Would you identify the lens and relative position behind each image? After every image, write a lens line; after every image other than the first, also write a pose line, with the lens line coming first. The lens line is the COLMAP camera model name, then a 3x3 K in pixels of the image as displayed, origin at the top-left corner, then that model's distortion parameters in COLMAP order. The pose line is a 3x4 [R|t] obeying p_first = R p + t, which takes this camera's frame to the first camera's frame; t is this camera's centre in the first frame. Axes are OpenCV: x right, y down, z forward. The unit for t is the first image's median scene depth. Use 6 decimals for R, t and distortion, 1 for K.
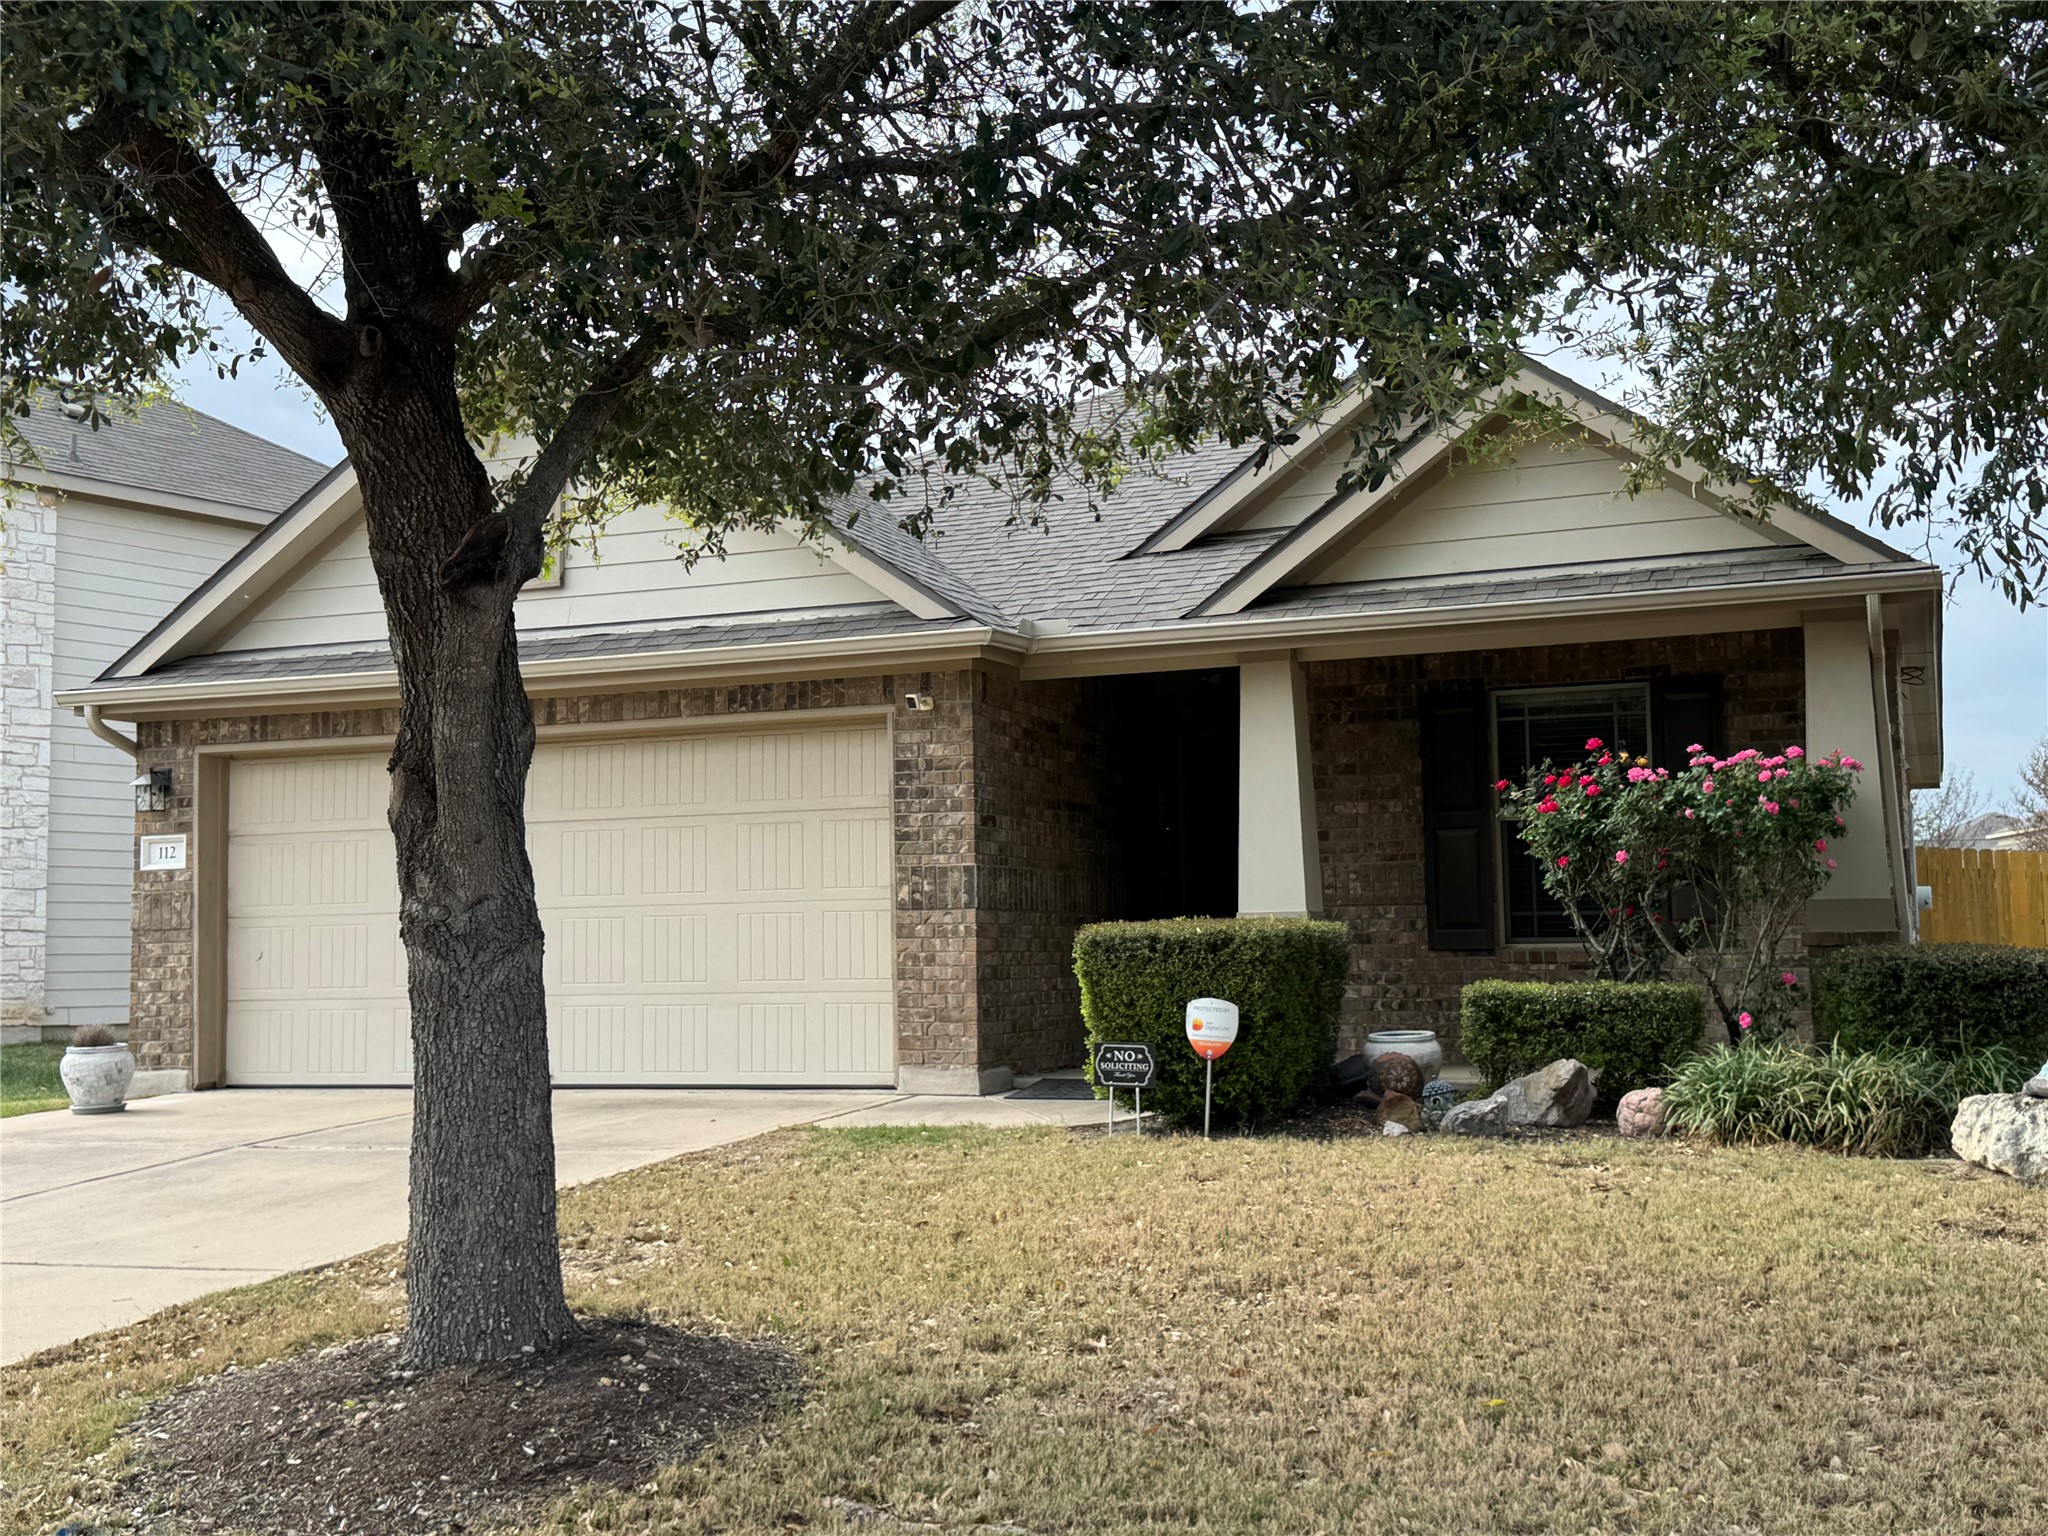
lens RADIAL K [[2217.9, 0, 1037.5], [0, 2217.9, 754.5], [0, 0, 1]] dist [0.021173, 0.000000]
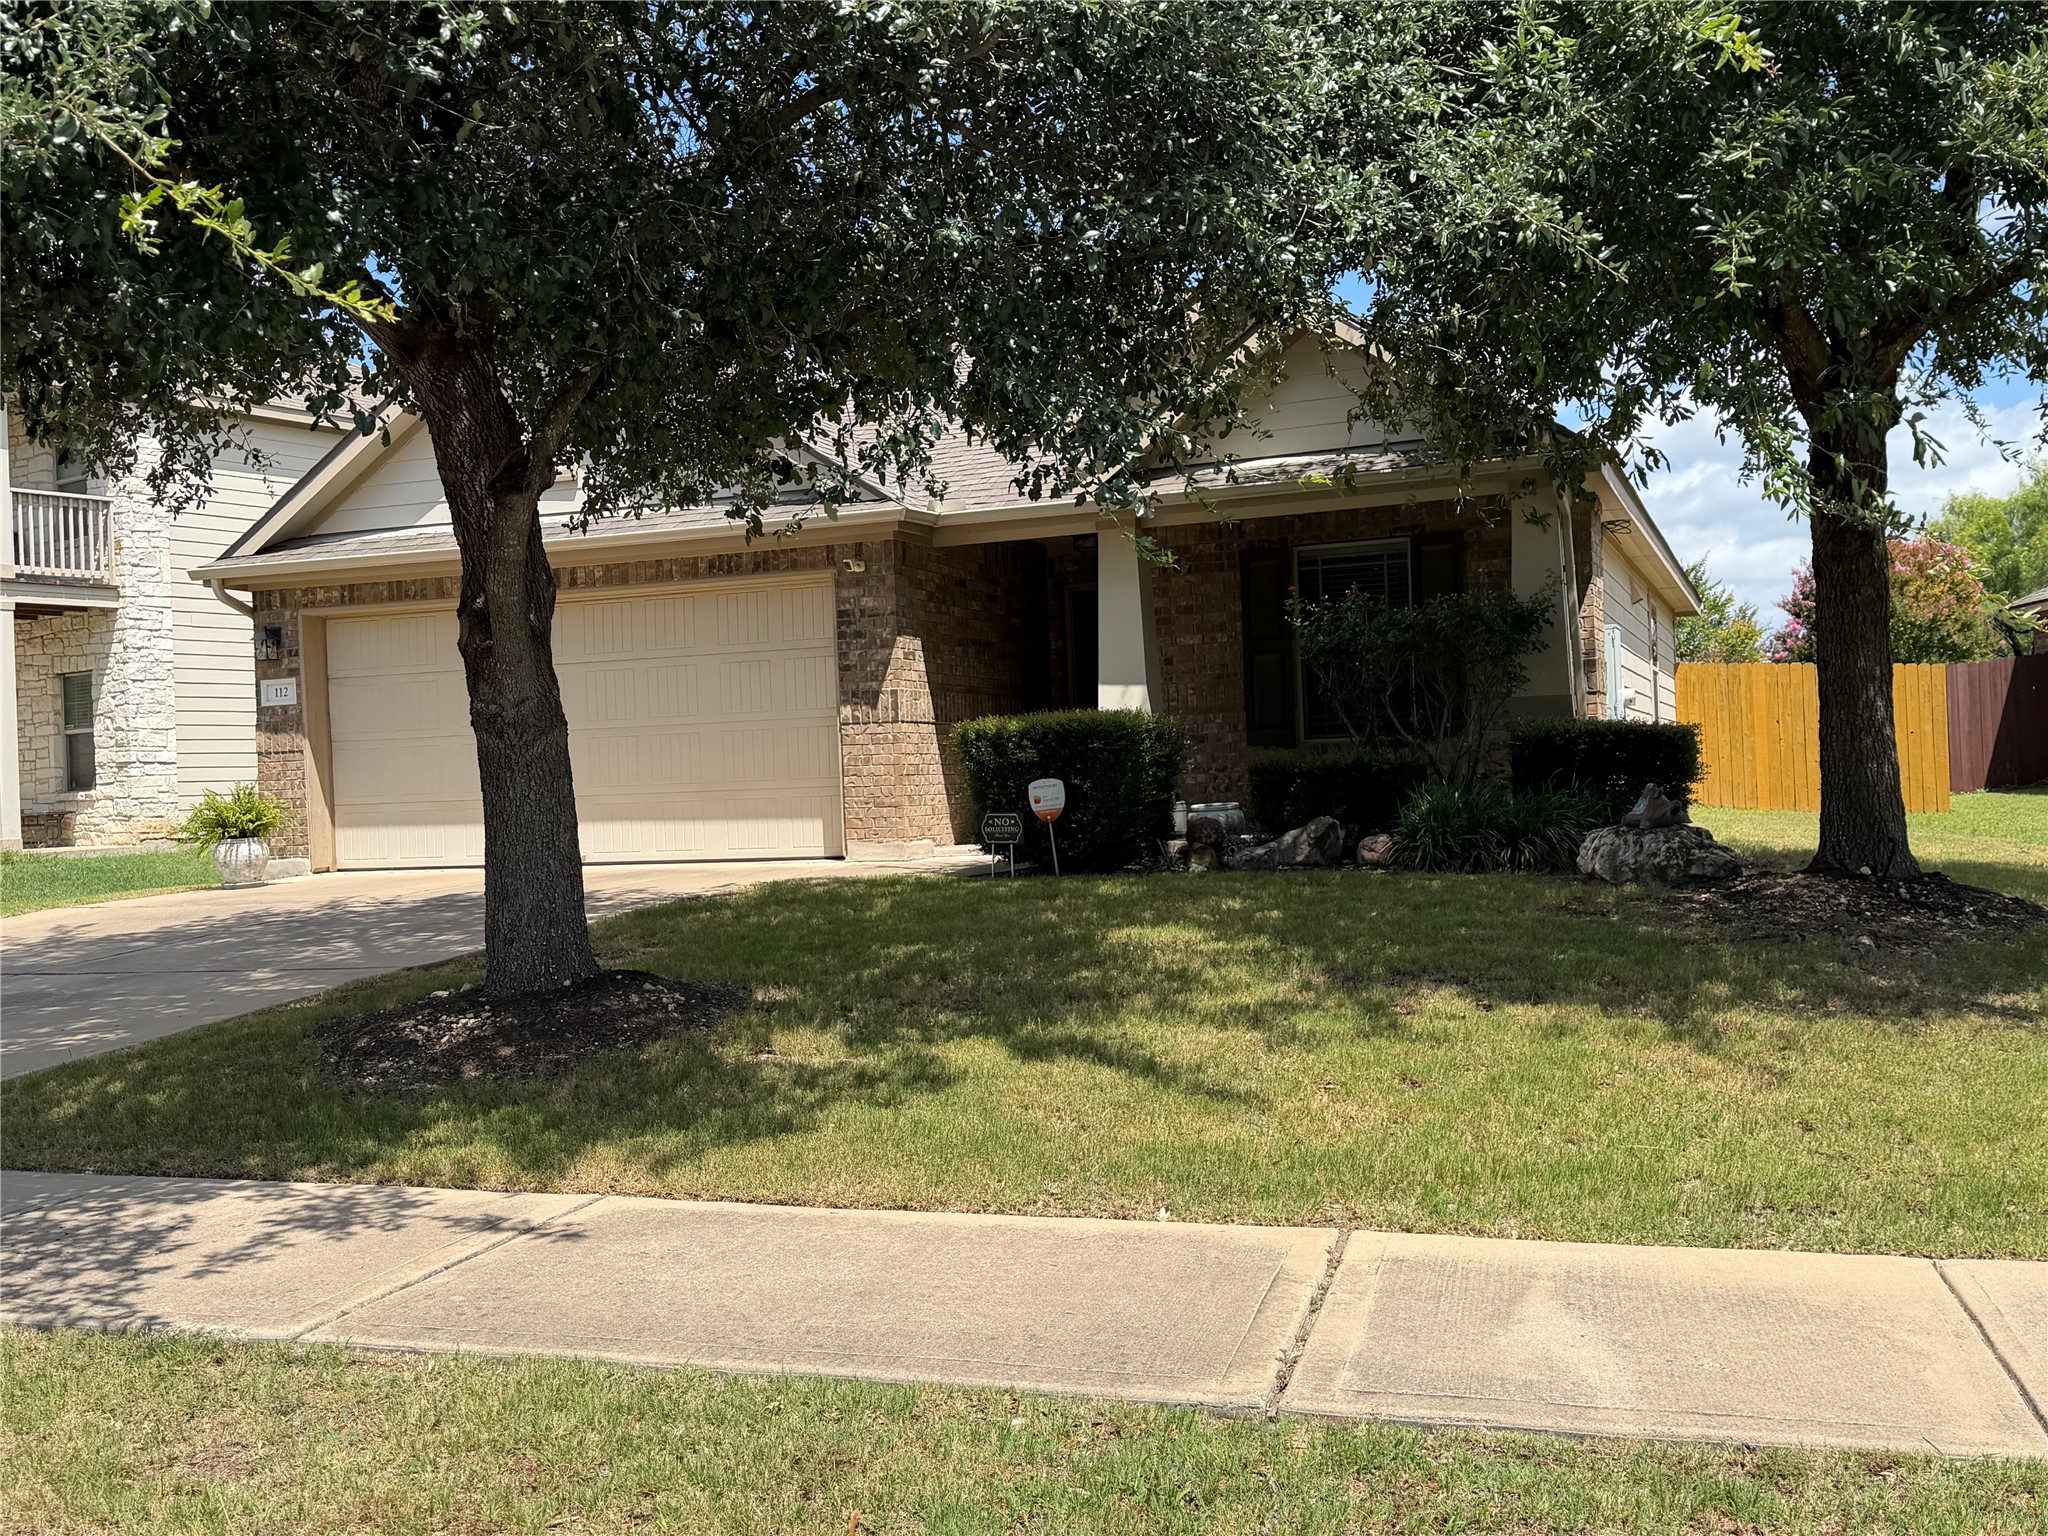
lens RADIAL K [[2025.3, 0, 1012.0], [0, 2025.3, 790.1], [0, 0, 1]] dist [0.120550, 0.000000]
pose [[0.999693, -0.020368, -0.014105, 0.054908], [0.021494, 0.996160, 0.084868, 0.009044], [0.012322, -0.085145, 0.996292, -0.211010]]
